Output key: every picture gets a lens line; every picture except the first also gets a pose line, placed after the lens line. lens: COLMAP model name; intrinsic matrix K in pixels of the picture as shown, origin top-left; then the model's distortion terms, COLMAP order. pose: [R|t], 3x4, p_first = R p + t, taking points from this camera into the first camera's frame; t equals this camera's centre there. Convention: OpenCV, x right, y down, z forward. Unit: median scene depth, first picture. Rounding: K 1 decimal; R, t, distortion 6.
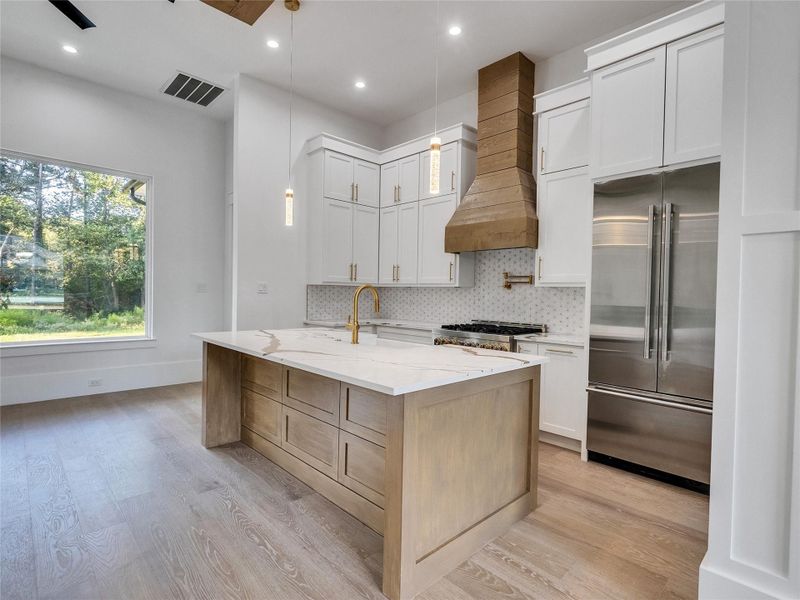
lens RADIAL K [[408.5, 0, 396.6], [0, 408.5, 300.8], [0, 0, 1]] dist [-0.007846, 0.006362]
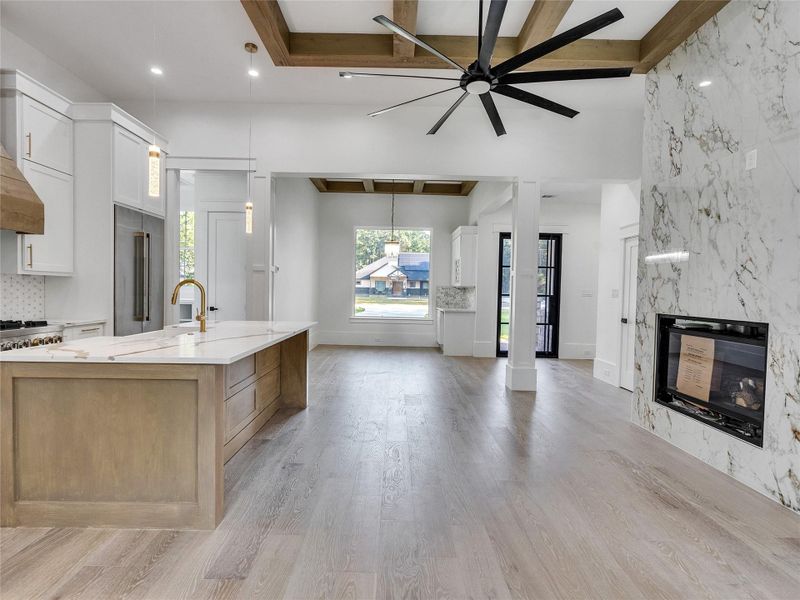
lens RADIAL K [[408.5, 0, 396.6], [0, 408.5, 300.8], [0, 0, 1]] dist [-0.007846, 0.006362]
pose [[-0.724069, -0.053514, 0.687648, -1.111724], [-0.022049, 0.998272, 0.054471, -0.051342], [-0.689375, 0.024279, -0.723998, 1.259075]]
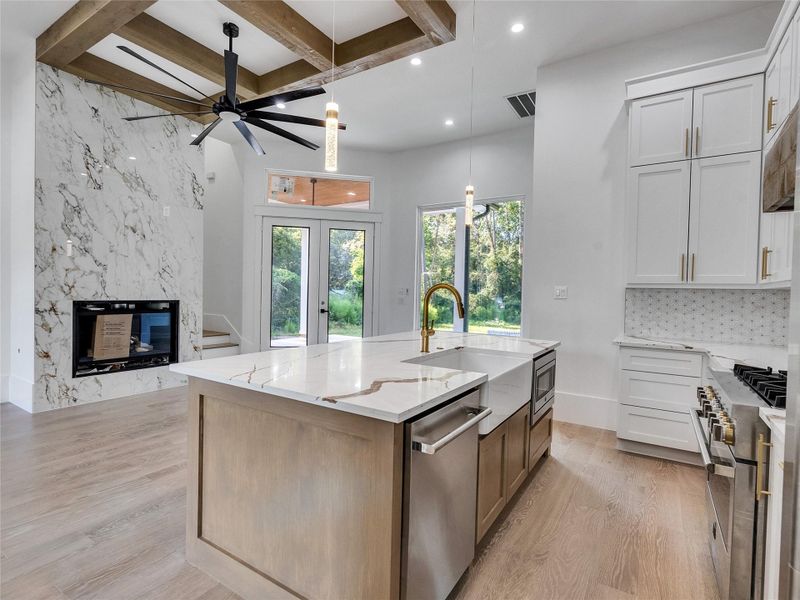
lens RADIAL K [[408.5, 0, 396.6], [0, 408.5, 300.8], [0, 0, 1]] dist [-0.007846, 0.006362]
pose [[0.240790, 0.002492, -0.970574, 0.621365], [-0.034128, 0.999400, -0.005900, 0.002607], [0.969977, 0.034544, 0.240730, 0.628045]]
